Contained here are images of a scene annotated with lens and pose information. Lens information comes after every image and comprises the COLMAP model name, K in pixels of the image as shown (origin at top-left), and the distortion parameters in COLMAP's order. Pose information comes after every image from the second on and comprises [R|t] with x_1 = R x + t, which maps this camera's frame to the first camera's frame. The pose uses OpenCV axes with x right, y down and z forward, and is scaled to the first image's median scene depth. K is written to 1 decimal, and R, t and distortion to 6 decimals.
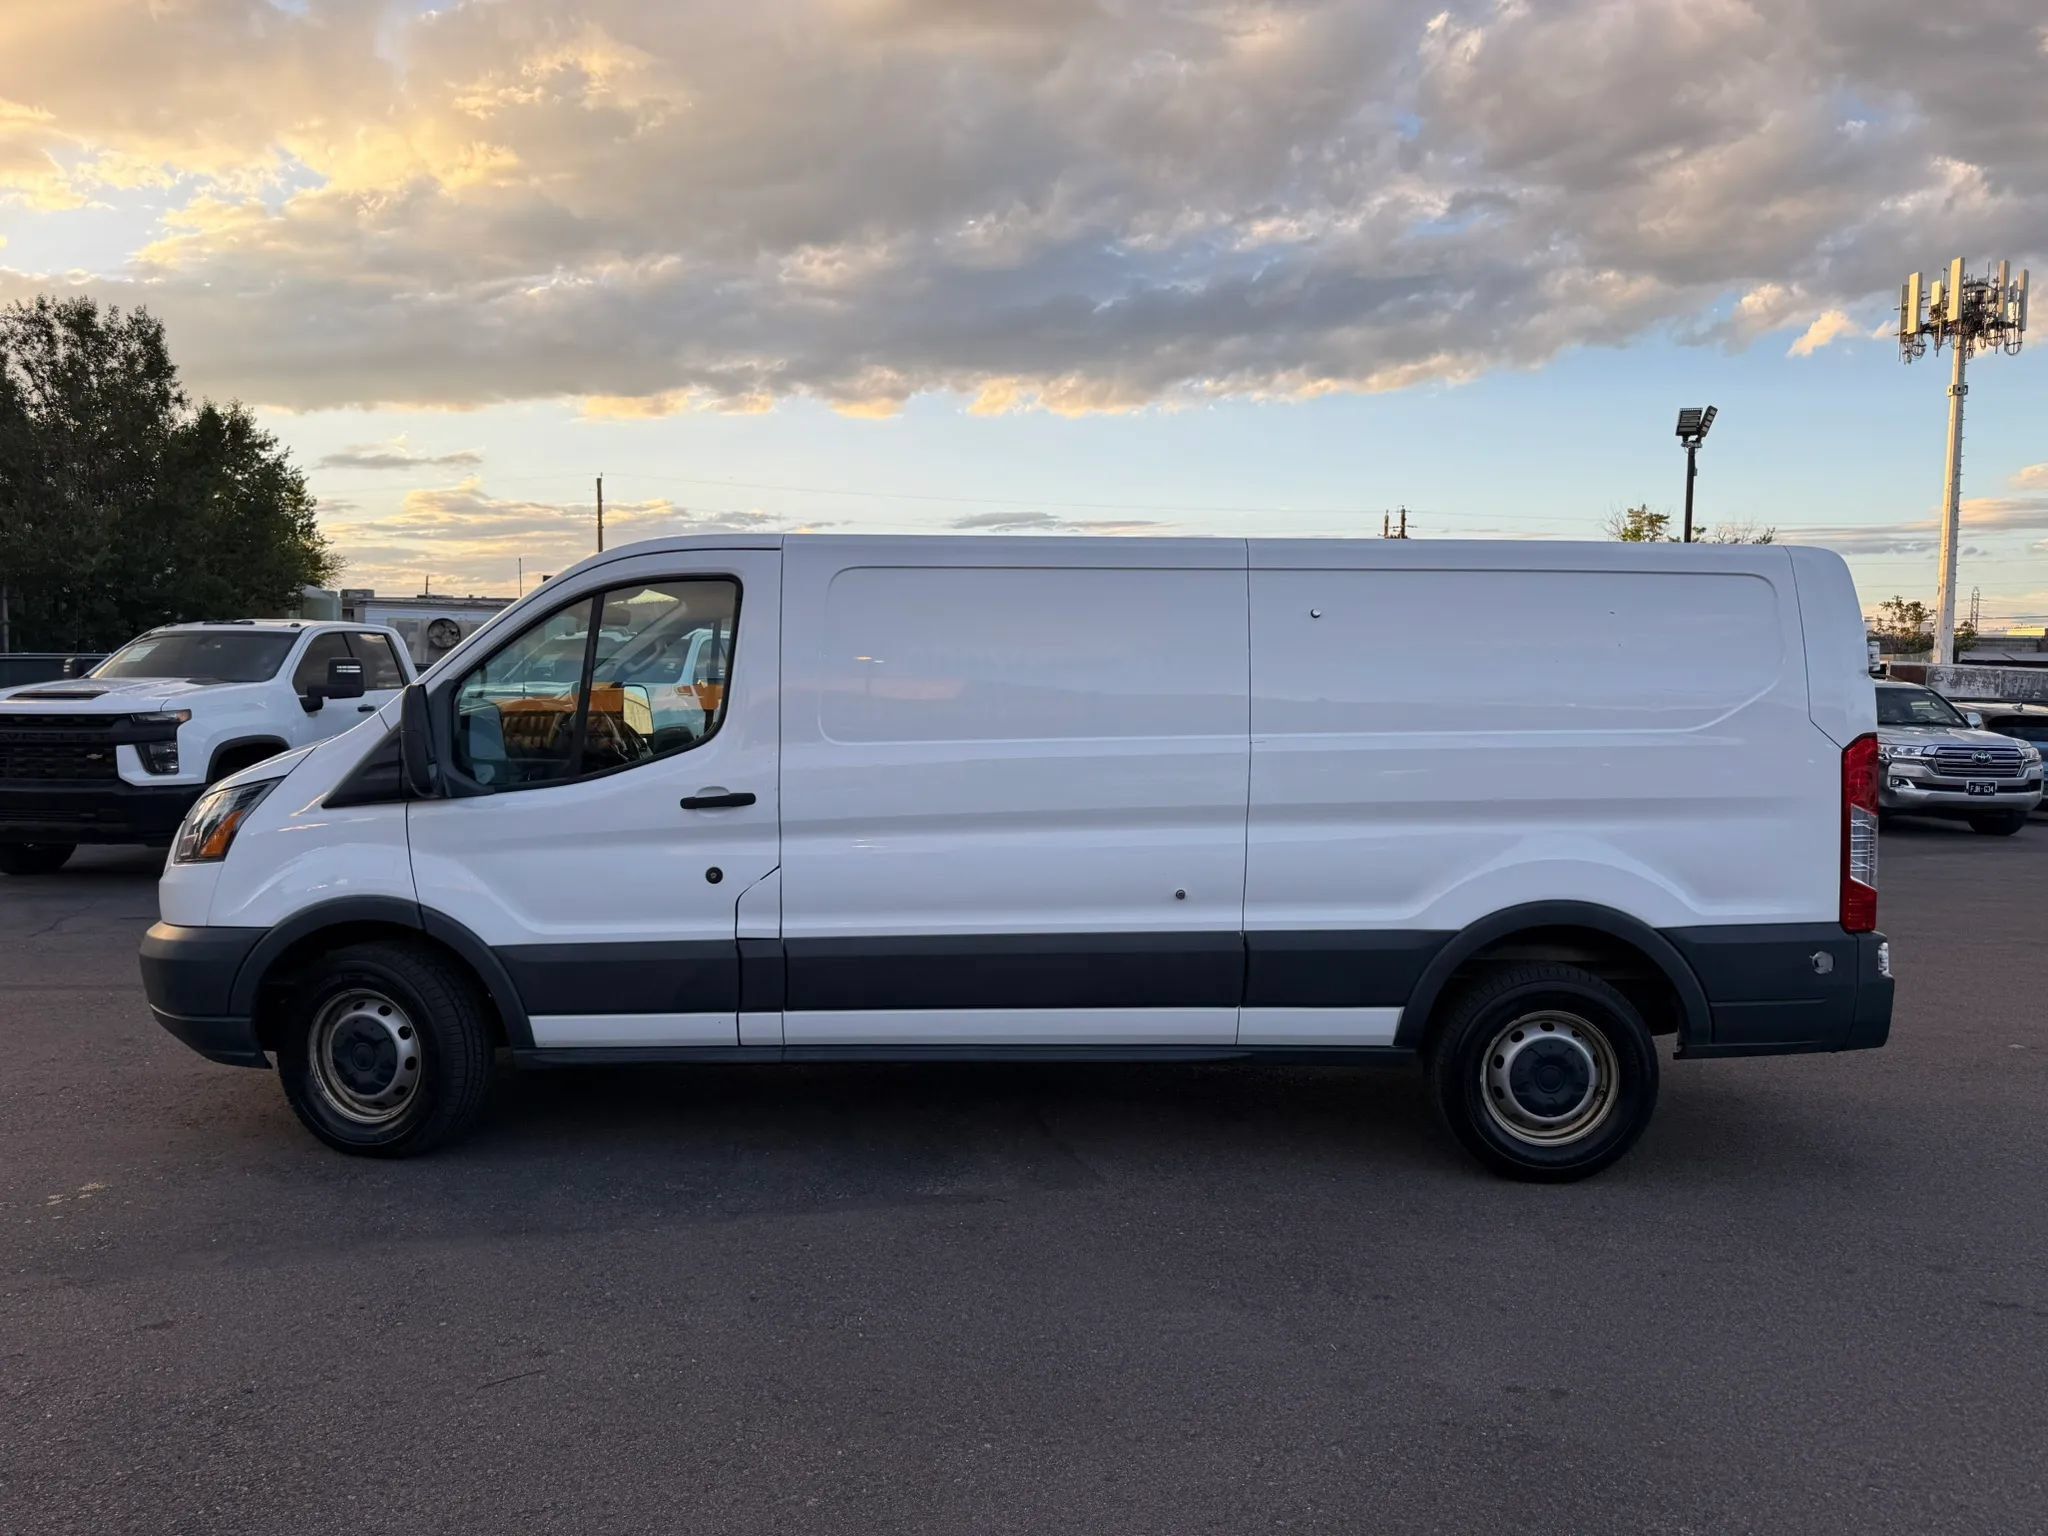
lens RADIAL K [[1457.3, 0, 1007.7], [0, 1457.3, 783.1], [0, 0, 1]] dist [0.050493, -0.053216]
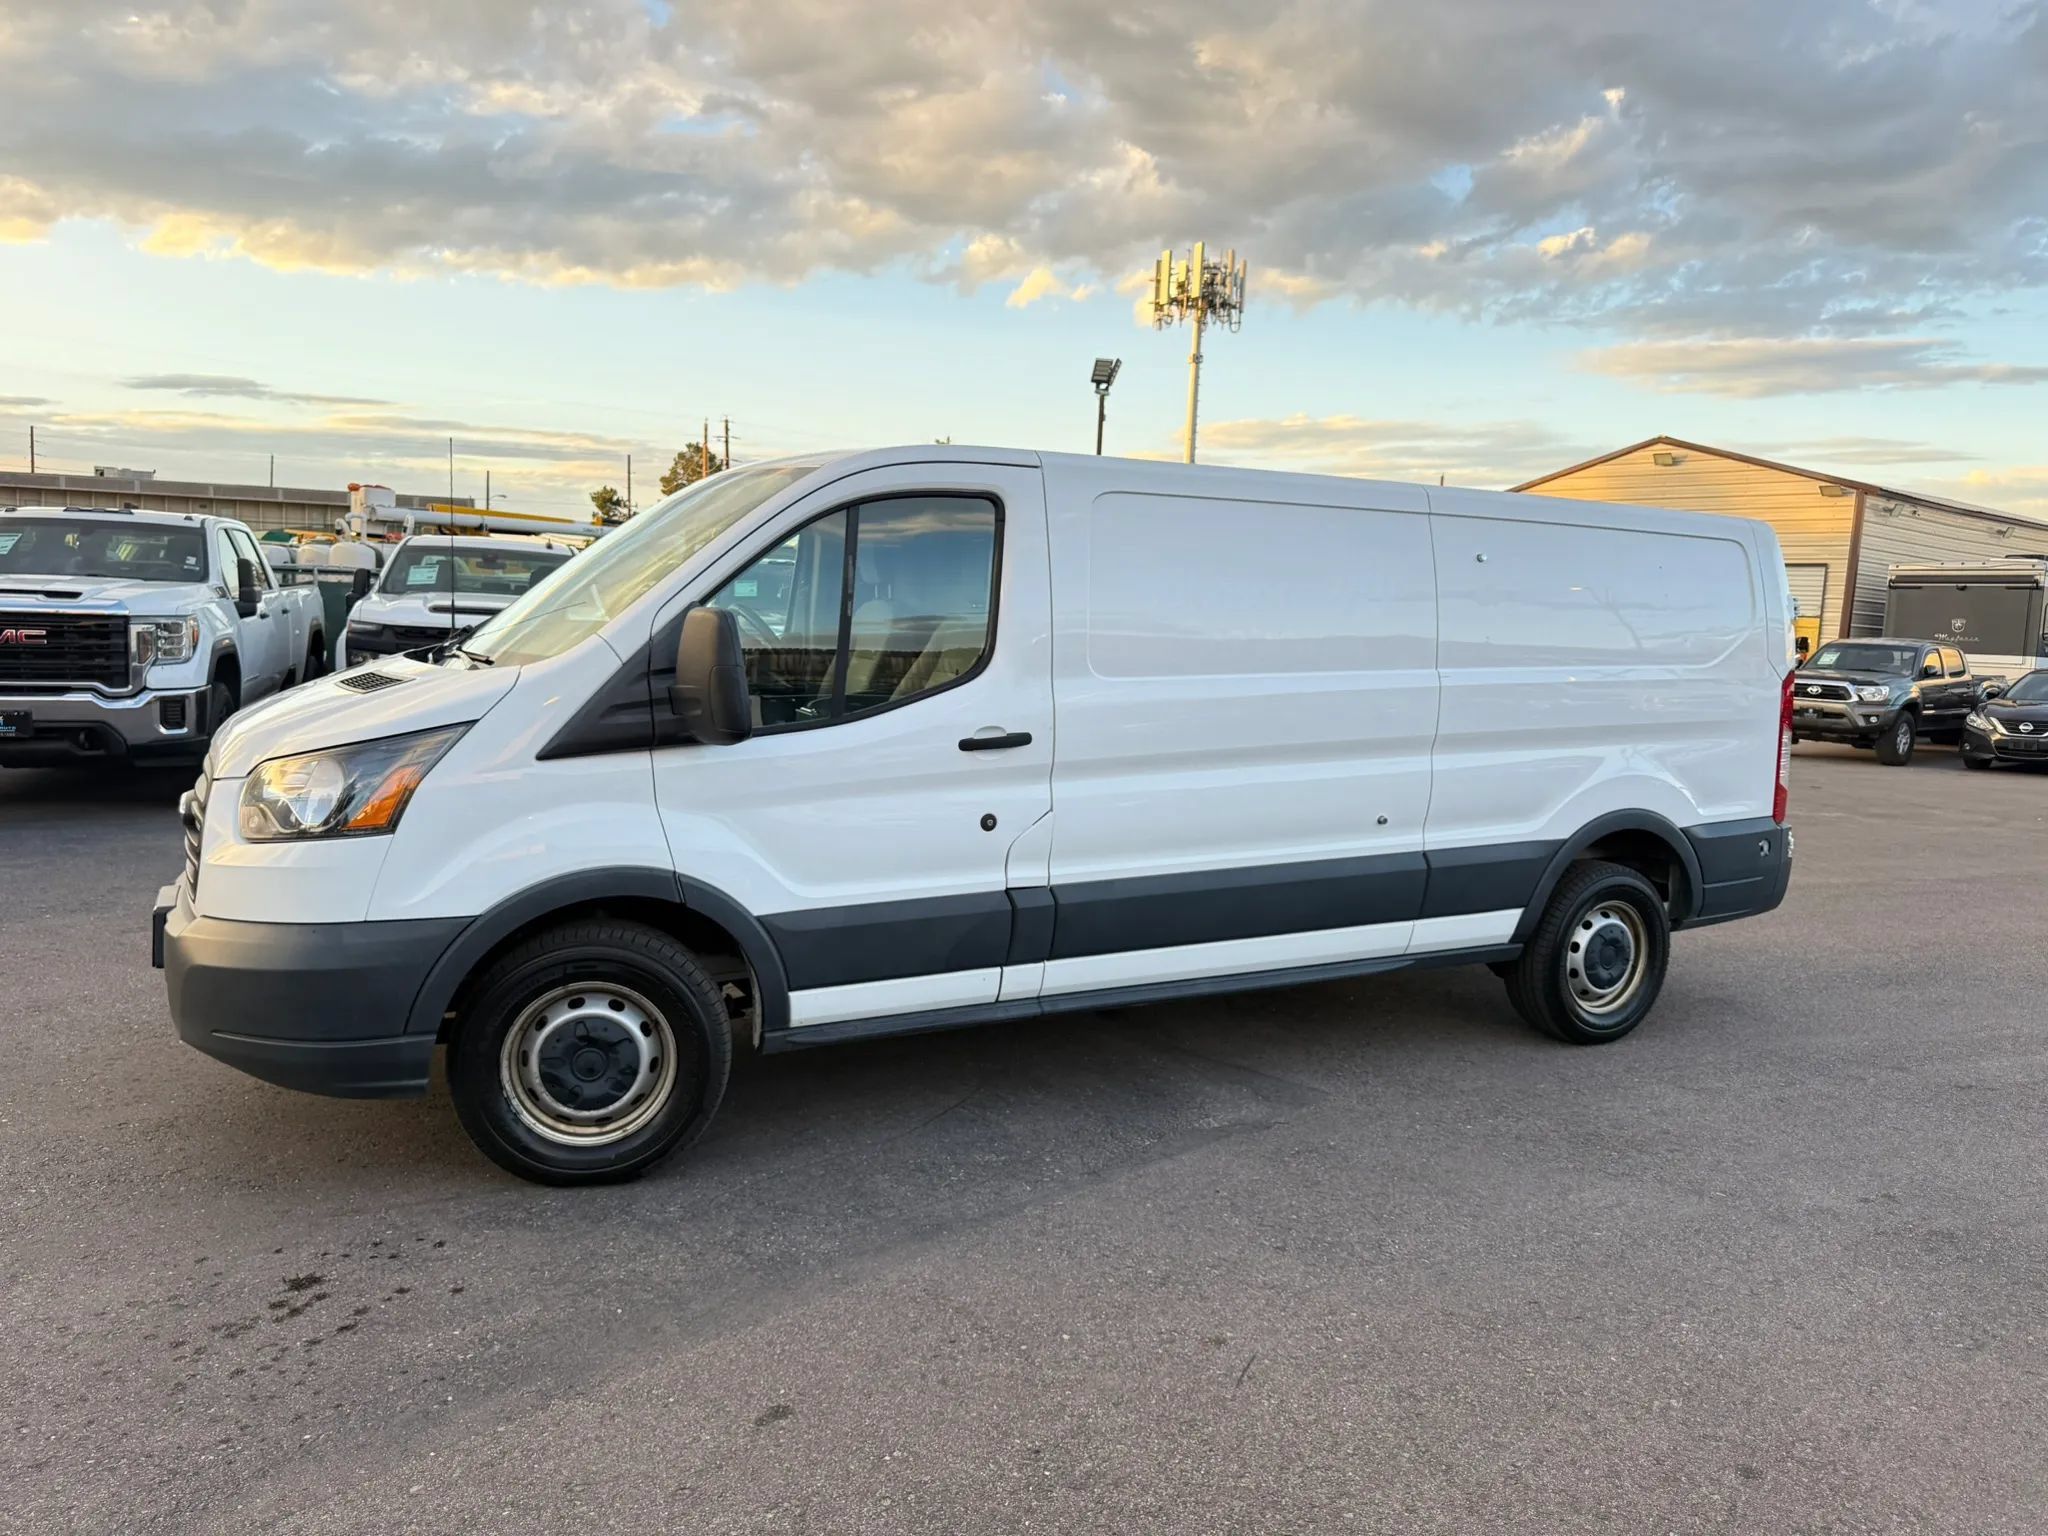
lens RADIAL K [[1457.3, 0, 1014.4], [0, 1457.3, 801.0], [0, 0, 1]] dist [0.050493, -0.053216]
pose [[0.880049, -0.041676, 0.473050, -0.046544], [0.006223, 0.997068, 0.076265, -0.001524], [-0.474842, -0.064173, 0.877728, 0.014056]]
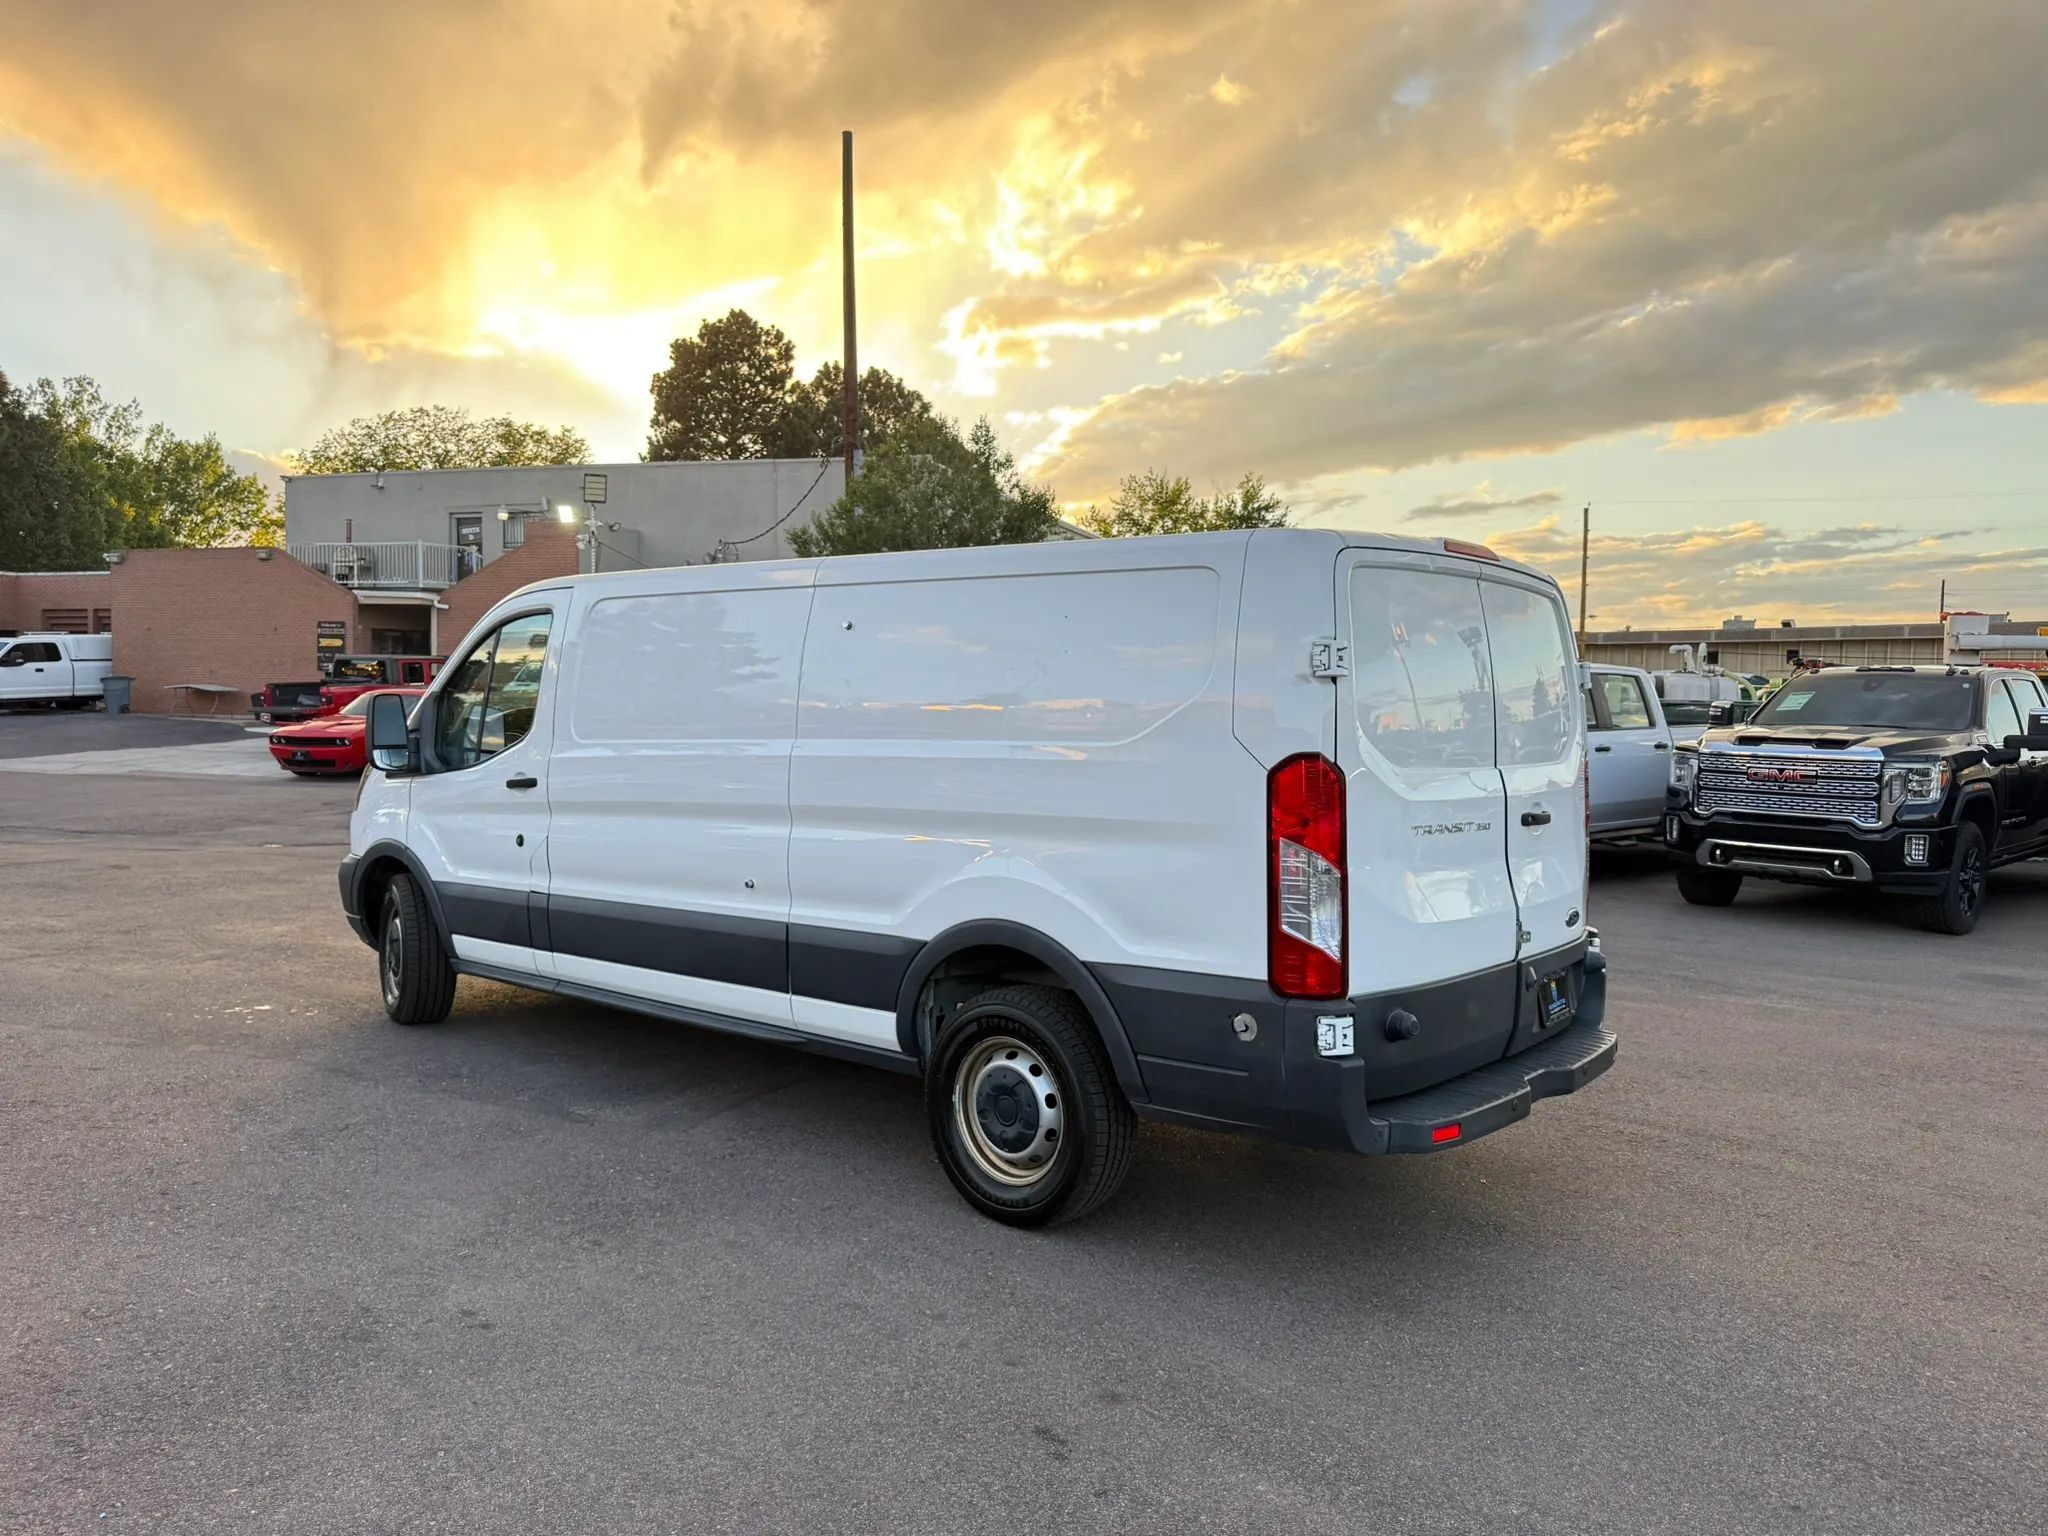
lens RADIAL K [[1457.3, 0, 1024.6], [0, 1457.3, 764.1], [0, 0, 1]] dist [0.050493, -0.053216]
pose [[0.770896, 0.029886, -0.636259, 0.073063], [-0.053785, 0.998385, -0.018271, -0.000359], [0.634686, 0.048306, 0.771259, 0.020575]]
